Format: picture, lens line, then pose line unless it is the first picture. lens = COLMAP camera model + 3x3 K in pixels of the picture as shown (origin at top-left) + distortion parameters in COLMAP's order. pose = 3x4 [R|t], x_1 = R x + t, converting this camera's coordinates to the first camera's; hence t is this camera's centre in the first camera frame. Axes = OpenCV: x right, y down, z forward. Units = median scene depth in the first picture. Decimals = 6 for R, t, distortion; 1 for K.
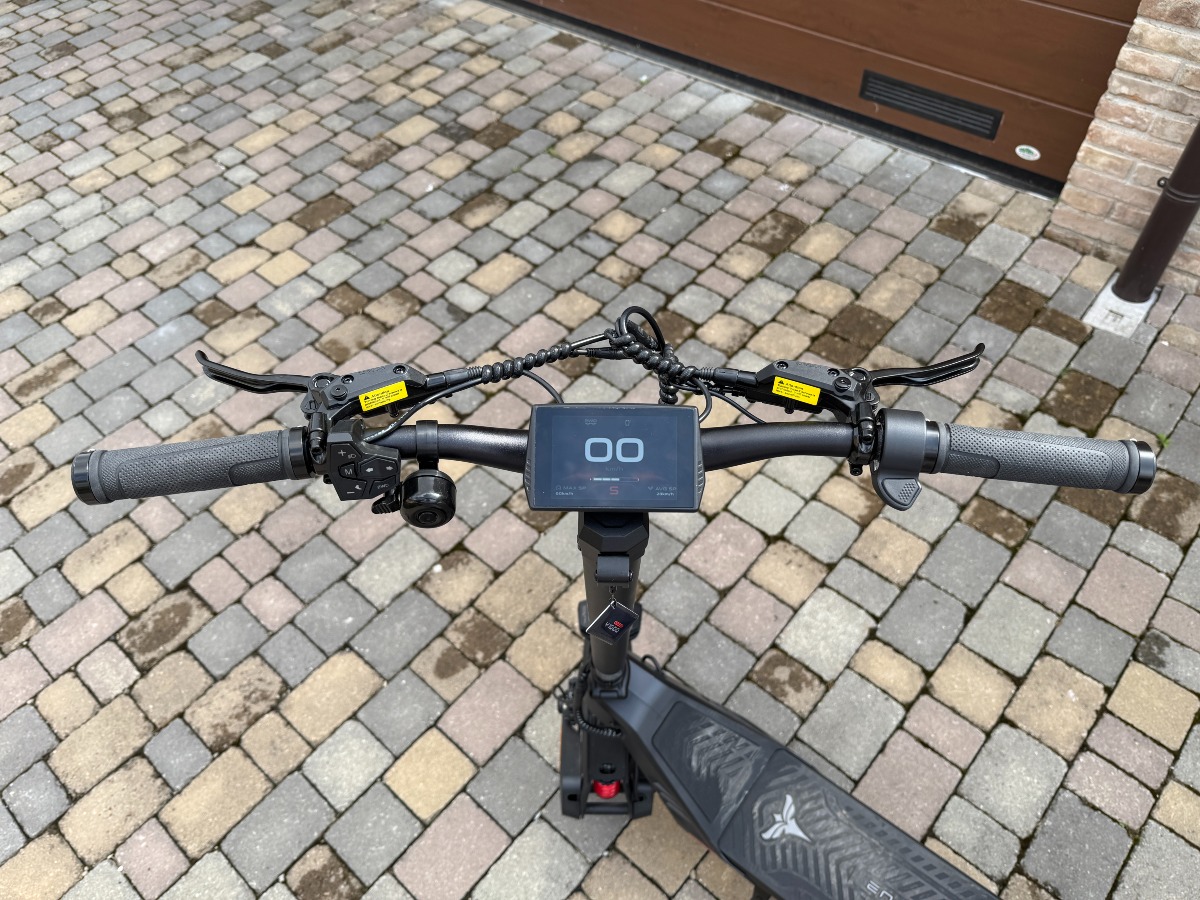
lens RADIAL K [[863.5, 0, 600.0], [0, 863.5, 450.0], [0, 0, 1]] dist [0.022171, -0.038753]
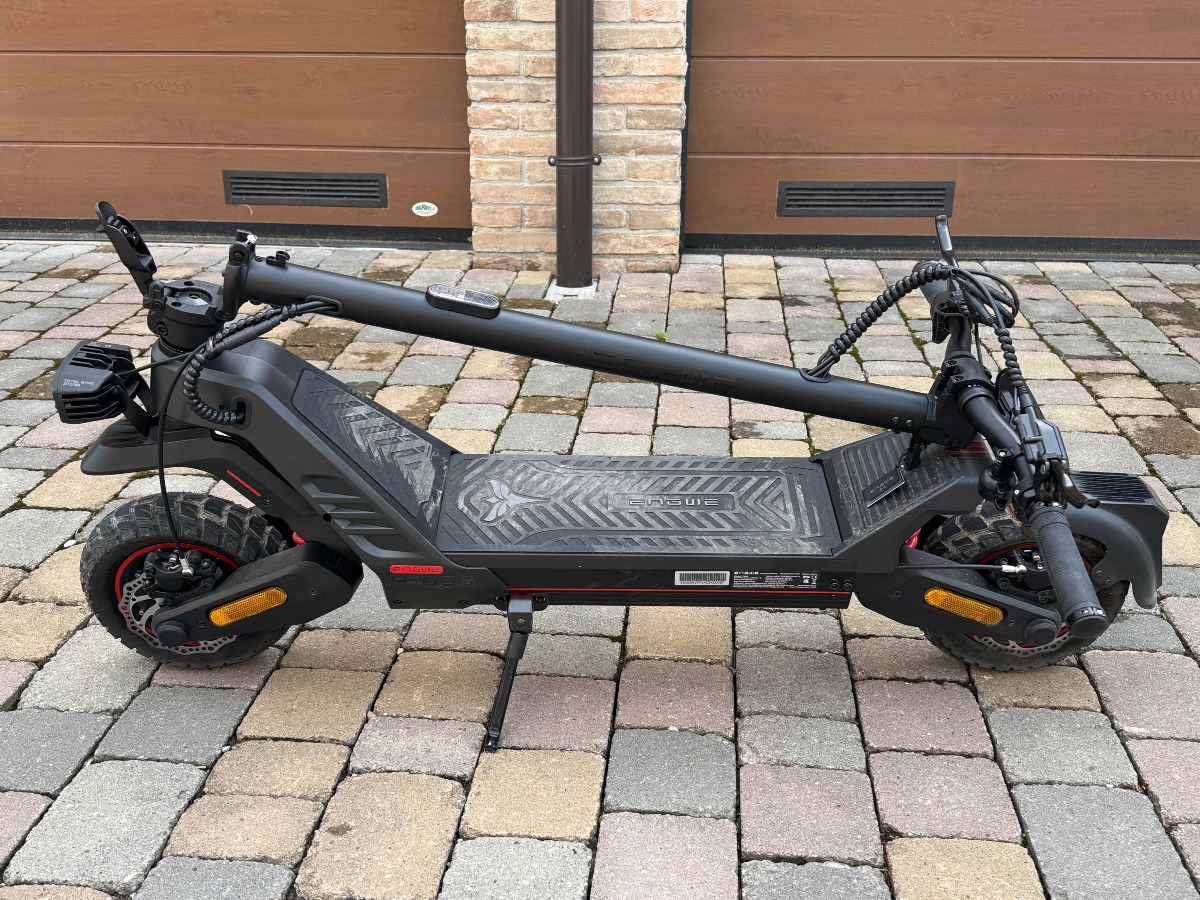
lens RADIAL K [[1191.2, 0, 597.3], [0, 1191.2, 452.4], [0, 0, 1]] dist [0.192765, -0.416999]
pose [[0.808065, -0.166104, 0.565191, -0.155167], [0.424084, 0.829947, -0.362410, 0.480404], [-0.408880, 0.532539, 0.741093, 0.102341]]
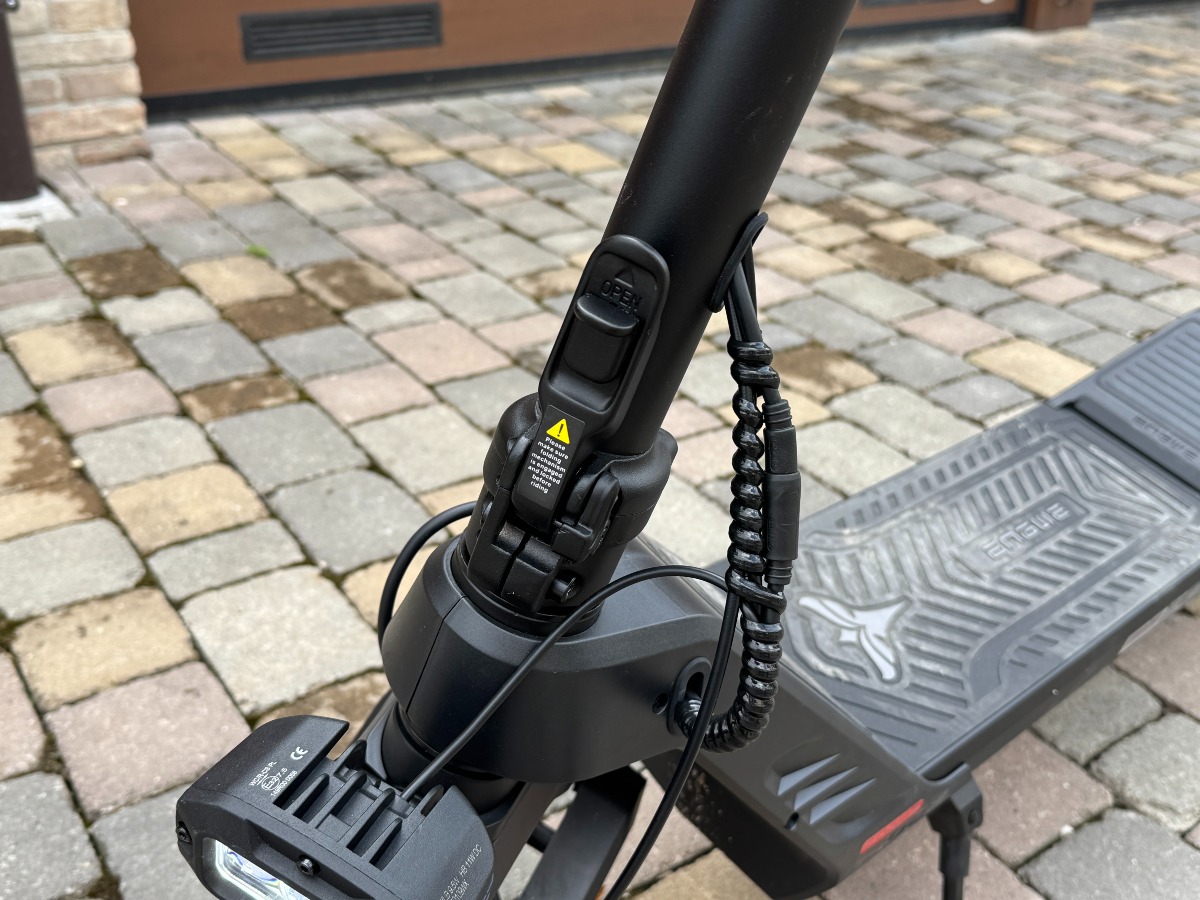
lens RADIAL K [[1229.3, 0, 600.5], [0, 1229.3, 435.1], [0, 0, 1]] dist [0.150484, -0.423475]
pose [[0.227523, -0.396567, 0.889364, -0.174278], [0.716828, 0.686375, 0.122671, 0.139748], [-0.659084, 0.609610, 0.440436, 0.429733]]
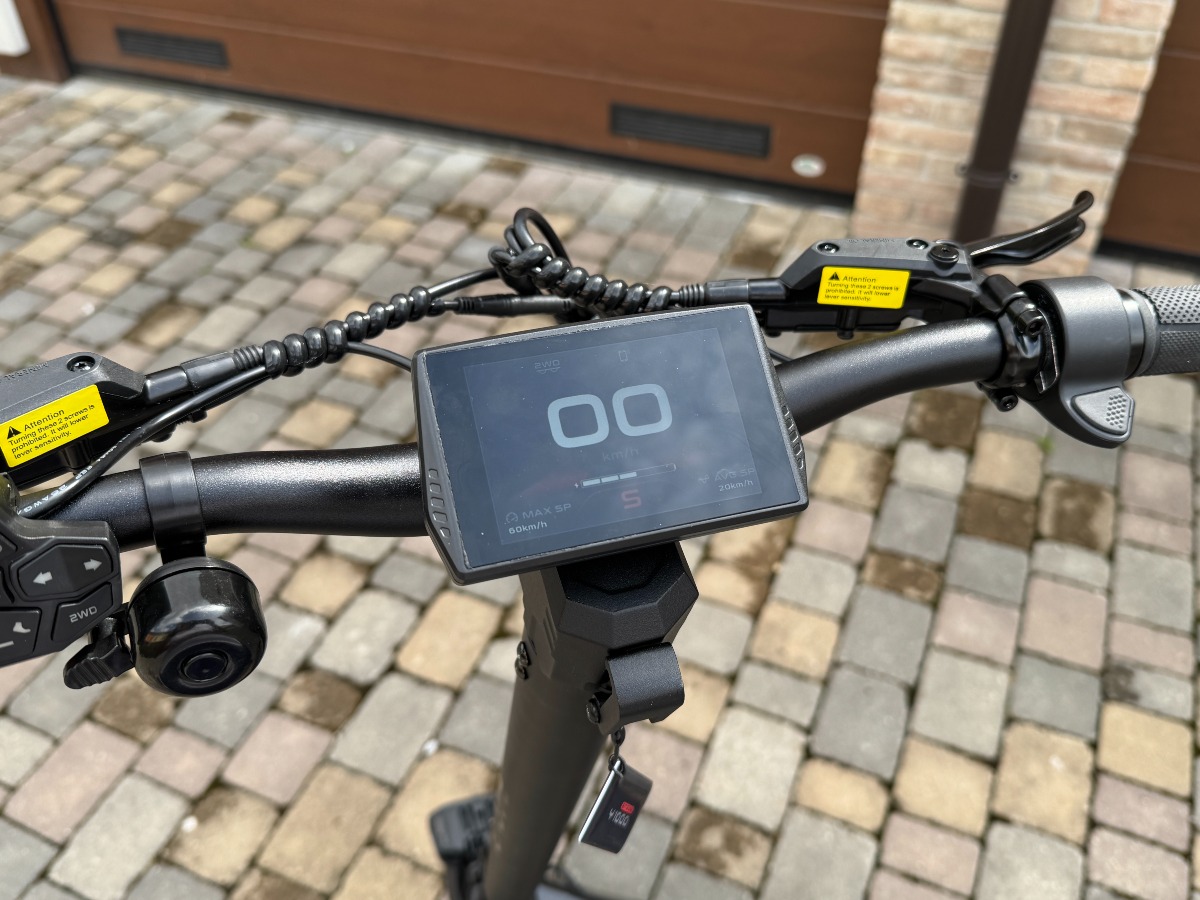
lens RADIAL K [[1018.4, 0, 600.0], [0, 1018.4, 450.0], [0, 0, 1]] dist [0.055398, -0.156588]
pose [[0.950147, -0.183552, 0.252049, -0.027715], [0.218801, 0.968415, -0.119574, 0.017550], [-0.222140, 0.168761, 0.960299, 0.102979]]
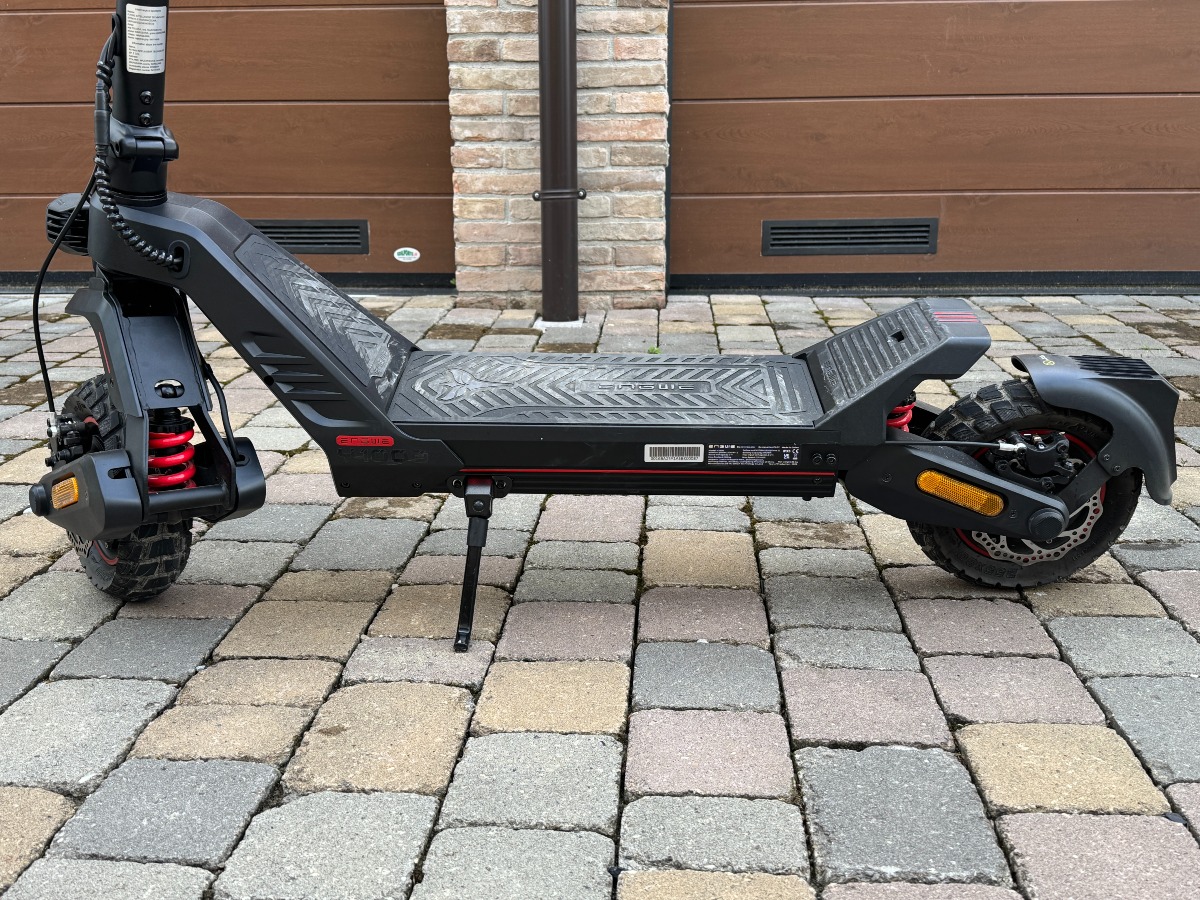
lens RADIAL K [[1186.5, 0, 600.0], [0, 1186.5, 450.0], [0, 0, 1]] dist [0.197451, -0.431473]
pose [[0.789830, -0.108774, 0.603603, -0.159245], [0.448858, 0.773186, -0.448007, 0.545871], [-0.417966, 0.624782, 0.659509, 0.215182]]
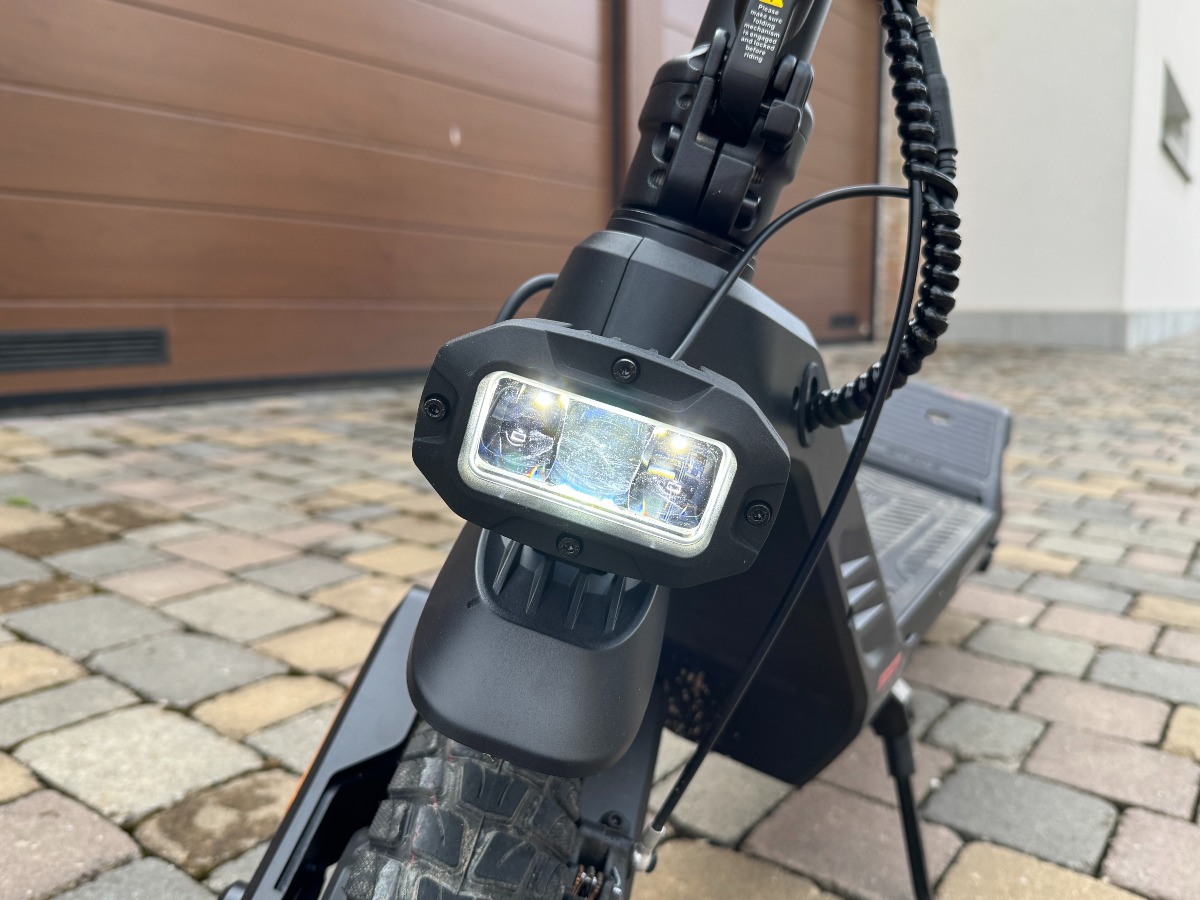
lens RADIAL K [[1023.2, 0, 602.1], [0, 1023.2, 432.3], [0, 0, 1]] dist [0.022441, -0.066596]
pose [[-0.114182, -0.096214, 0.988790, -0.175585], [0.745750, 0.649283, 0.149294, 0.157093], [-0.656369, 0.754437, -0.002385, 0.576571]]
